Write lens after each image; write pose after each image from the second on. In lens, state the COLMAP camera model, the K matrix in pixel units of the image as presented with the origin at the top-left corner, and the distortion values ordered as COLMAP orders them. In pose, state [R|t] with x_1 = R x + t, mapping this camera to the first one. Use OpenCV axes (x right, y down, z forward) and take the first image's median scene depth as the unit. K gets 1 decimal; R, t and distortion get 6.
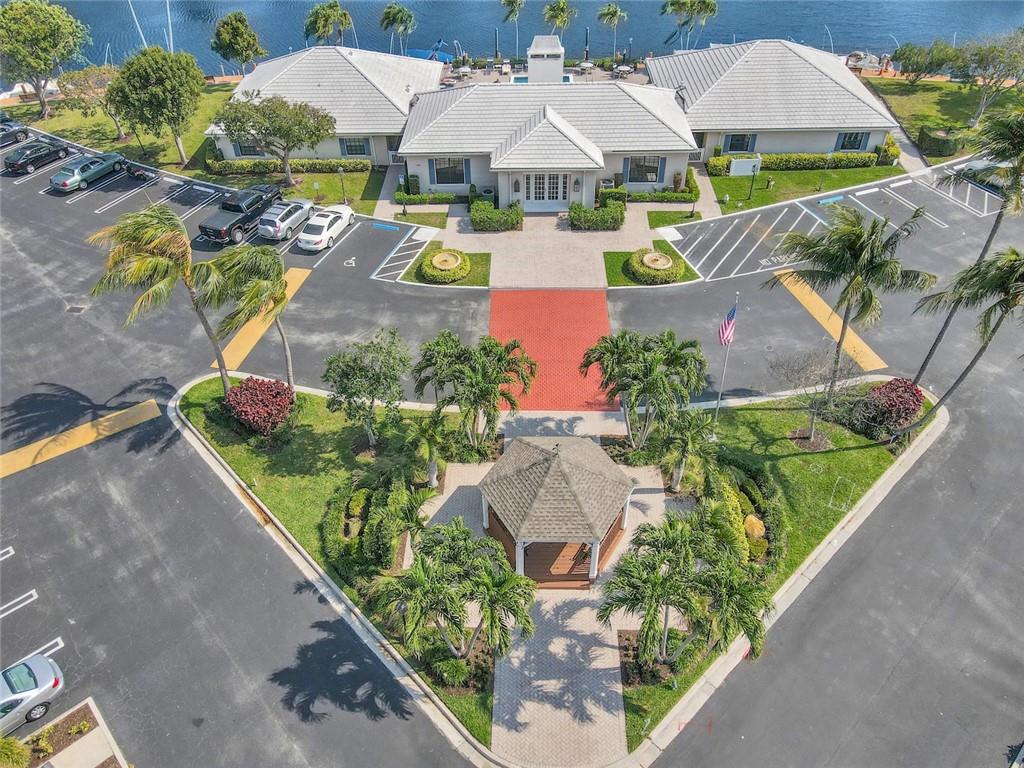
lens RADIAL K [[730.0, 0, 512.3], [0, 730.0, 384.3], [0, 0, 1]] dist [-0.003330, 0.023461]
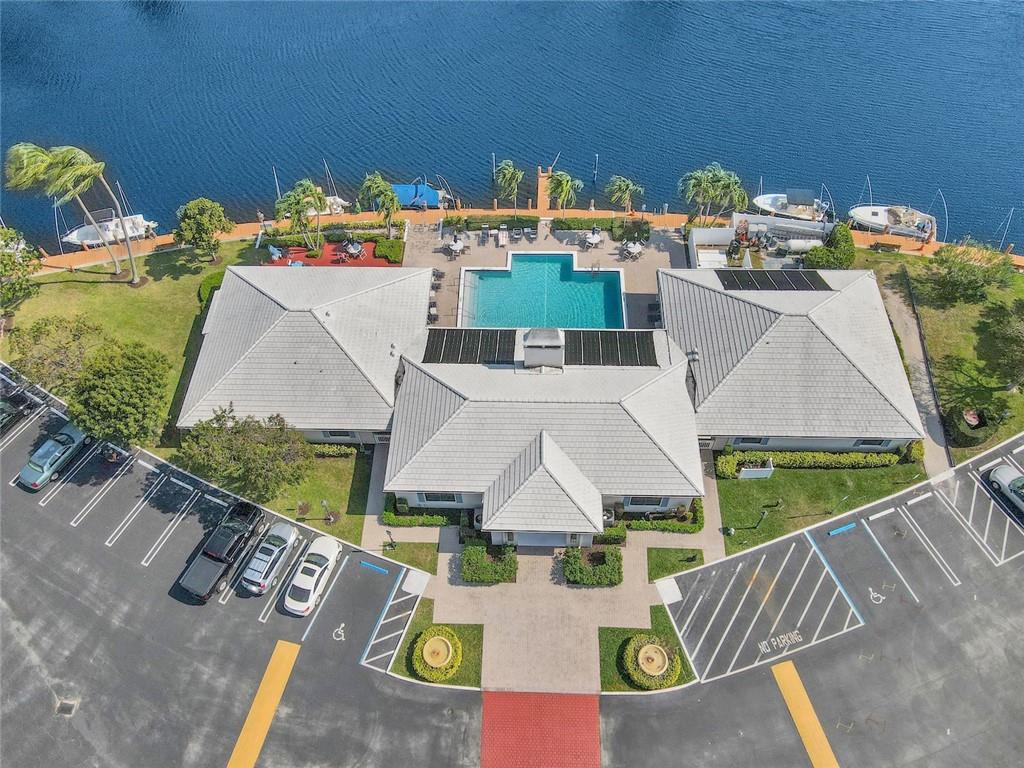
lens RADIAL K [[730.0, 0, 513.1], [0, 730.0, 383.3], [0, 0, 1]] dist [-0.003330, 0.023461]
pose [[0.999973, 0.003117, -0.006666, 0.015652], [-0.001384, 0.969353, 0.245667, -0.710284], [0.007227, -0.245651, 0.969331, 0.131655]]
